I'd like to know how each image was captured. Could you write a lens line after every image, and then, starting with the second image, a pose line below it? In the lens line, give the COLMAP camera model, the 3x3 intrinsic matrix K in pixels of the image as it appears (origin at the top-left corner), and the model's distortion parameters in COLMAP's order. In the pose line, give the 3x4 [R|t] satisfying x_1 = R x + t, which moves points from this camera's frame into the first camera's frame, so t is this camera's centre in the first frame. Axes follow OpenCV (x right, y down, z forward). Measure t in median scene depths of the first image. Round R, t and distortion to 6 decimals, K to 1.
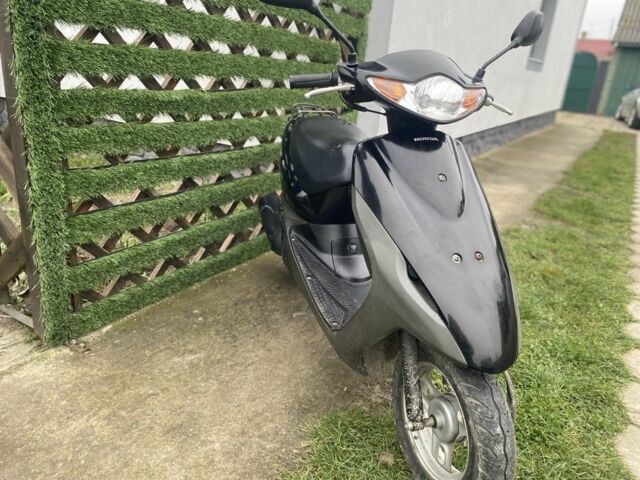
lens RADIAL K [[492.7, 0, 320.0], [0, 492.7, 240.0], [0, 0, 1]] dist [0.022924, -0.014843]
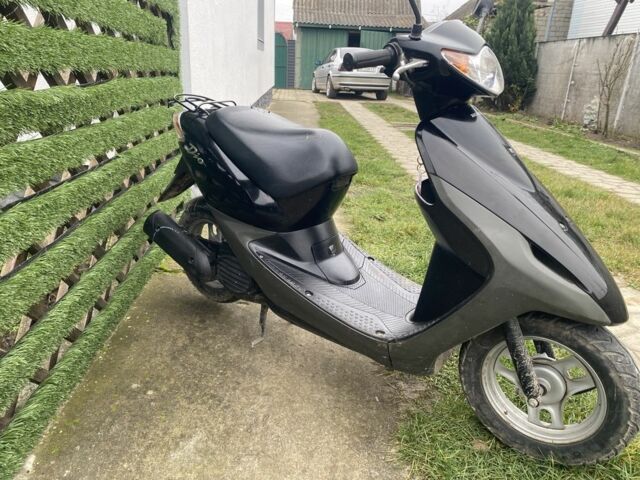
lens RADIAL K [[492.7, 0, 320.0], [0, 492.7, 240.0], [0, 0, 1]] dist [0.022924, -0.014843]
pose [[0.823521, -0.237515, 0.515170, -0.381759], [0.222126, 0.970628, 0.092422, -0.081141], [-0.521990, 0.038322, 0.852090, 0.230018]]
